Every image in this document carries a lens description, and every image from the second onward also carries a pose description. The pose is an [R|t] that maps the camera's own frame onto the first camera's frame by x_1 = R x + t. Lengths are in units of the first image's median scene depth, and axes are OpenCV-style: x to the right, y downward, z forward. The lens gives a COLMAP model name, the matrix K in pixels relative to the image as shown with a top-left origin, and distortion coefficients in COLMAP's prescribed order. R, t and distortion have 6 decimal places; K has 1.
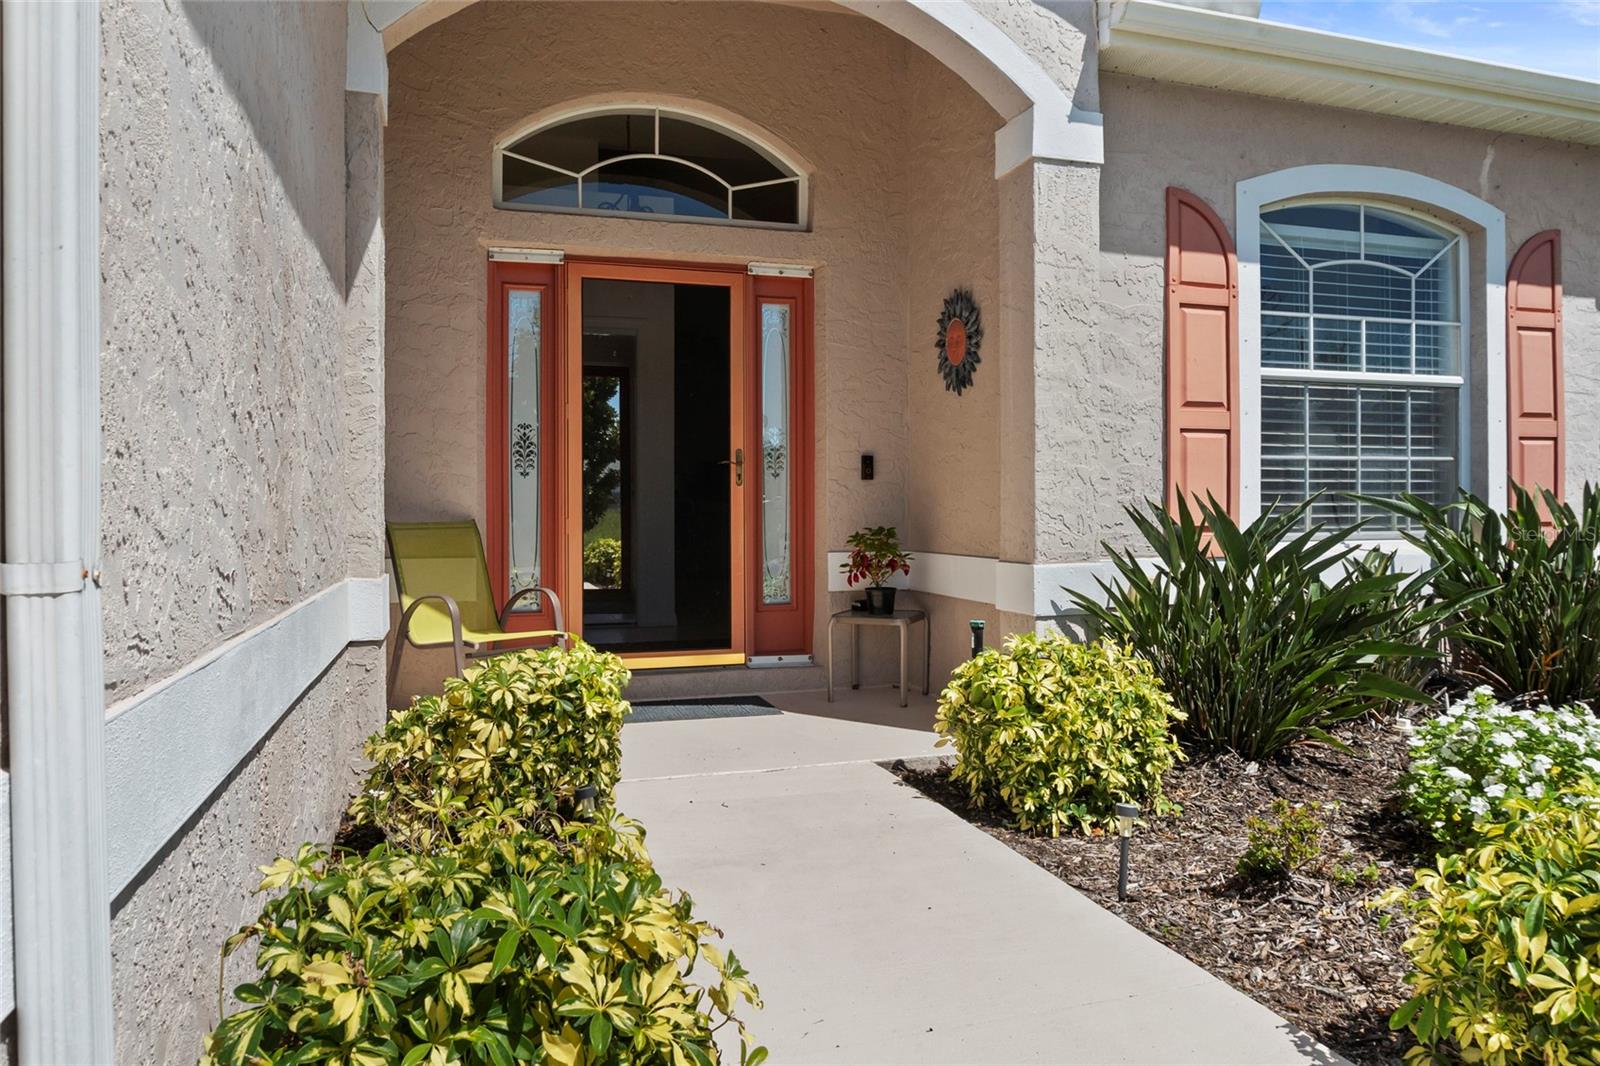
lens RADIAL K [[1086.8, 0, 799.1], [0, 1086.8, 530.3], [0, 0, 1]] dist [-0.024307, -0.007050]
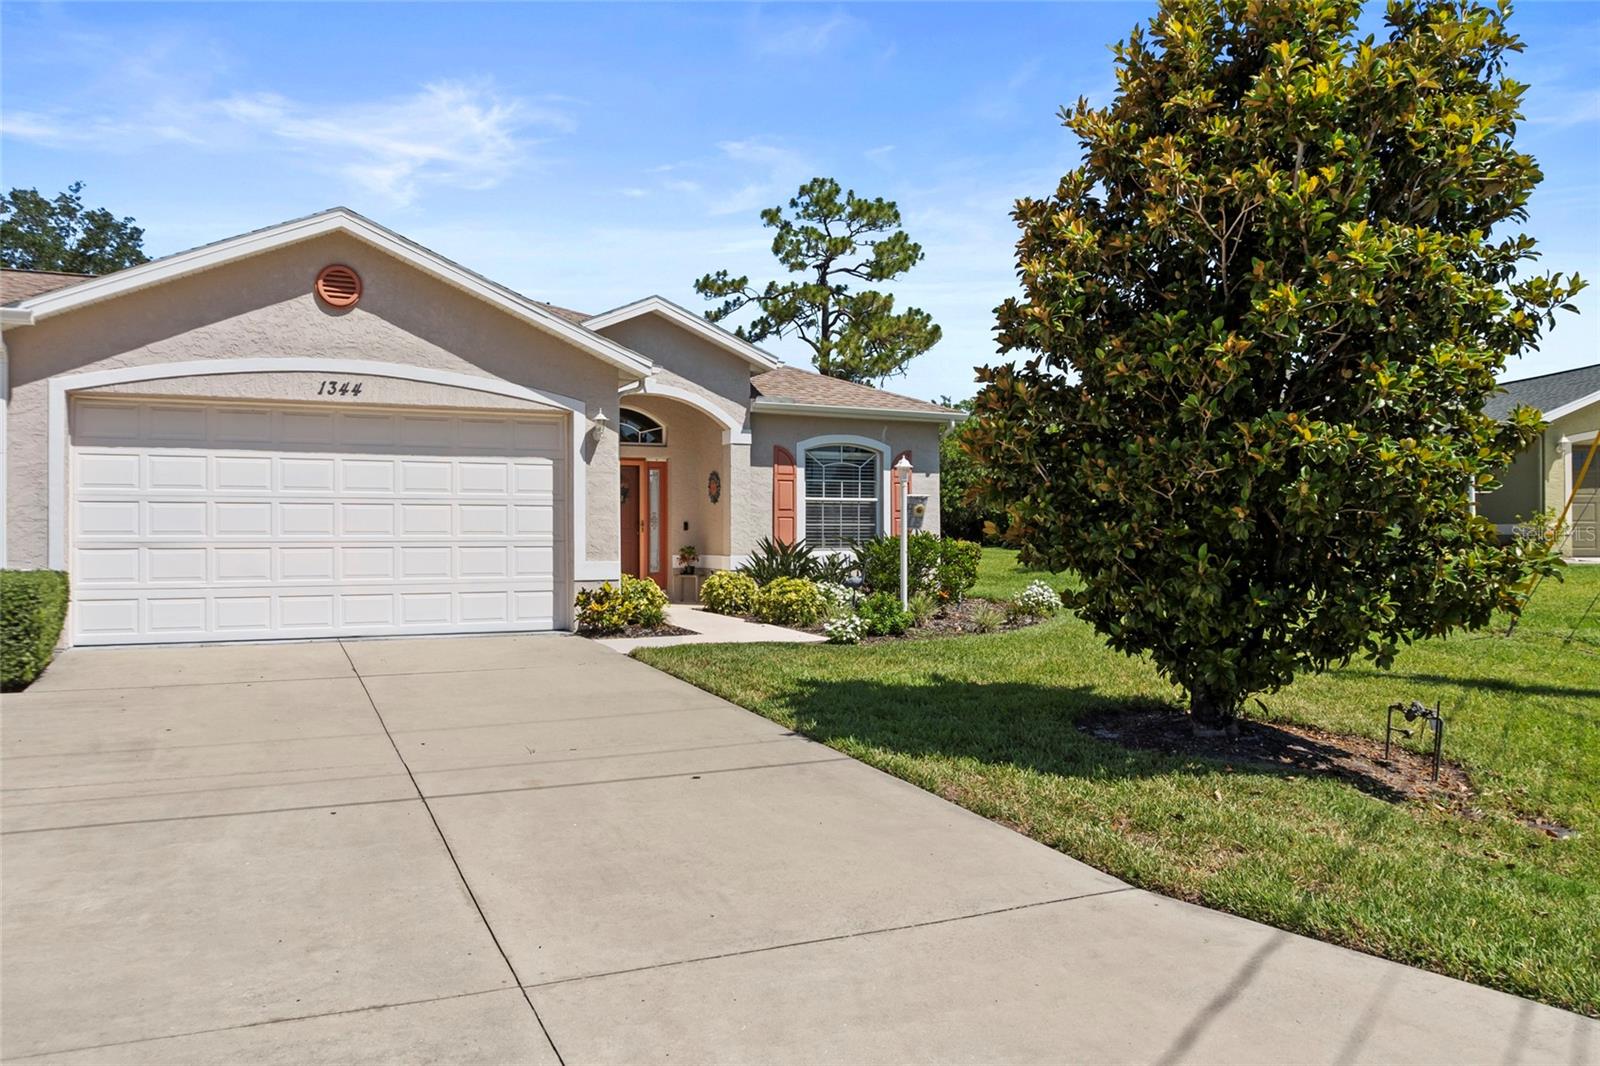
lens RADIAL K [[1214.2, 0, 798.7], [0, 1214.2, 543.5], [0, 0, 1]] dist [-0.033262, -0.007980]
pose [[0.990457, 0.002853, 0.137792, -0.097195], [-0.000606, 0.999866, -0.016344, 0.047087], [-0.137820, 0.016105, 0.990326, -2.556487]]
